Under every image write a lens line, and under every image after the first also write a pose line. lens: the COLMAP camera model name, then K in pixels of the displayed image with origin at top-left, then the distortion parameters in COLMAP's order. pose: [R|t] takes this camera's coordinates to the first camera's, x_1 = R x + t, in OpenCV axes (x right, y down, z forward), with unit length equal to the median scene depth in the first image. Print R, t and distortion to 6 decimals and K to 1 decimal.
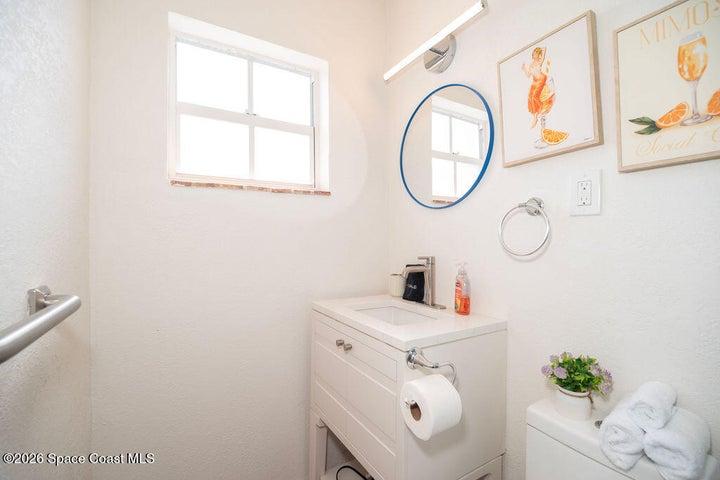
lens RADIAL K [[314.6, 0, 359.7], [0, 314.6, 237.7], [0, 0, 1]] dist [-0.008967, -0.002565]
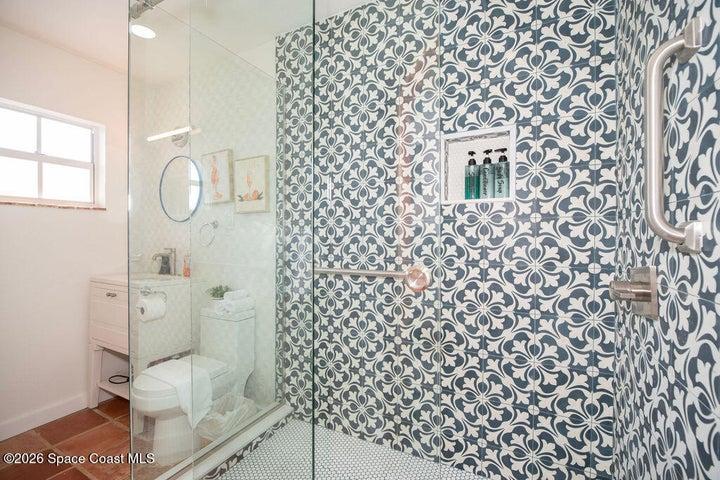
lens RADIAL K [[314.6, 0, 356.6], [0, 314.6, 241.1], [0, 0, 1]] dist [-0.008967, -0.002565]
pose [[0.865109, 0.002550, 0.501578, 0.221798], [-0.008661, 0.999914, 0.009855, -0.008105], [-0.501509, -0.012870, 0.865056, -1.057863]]
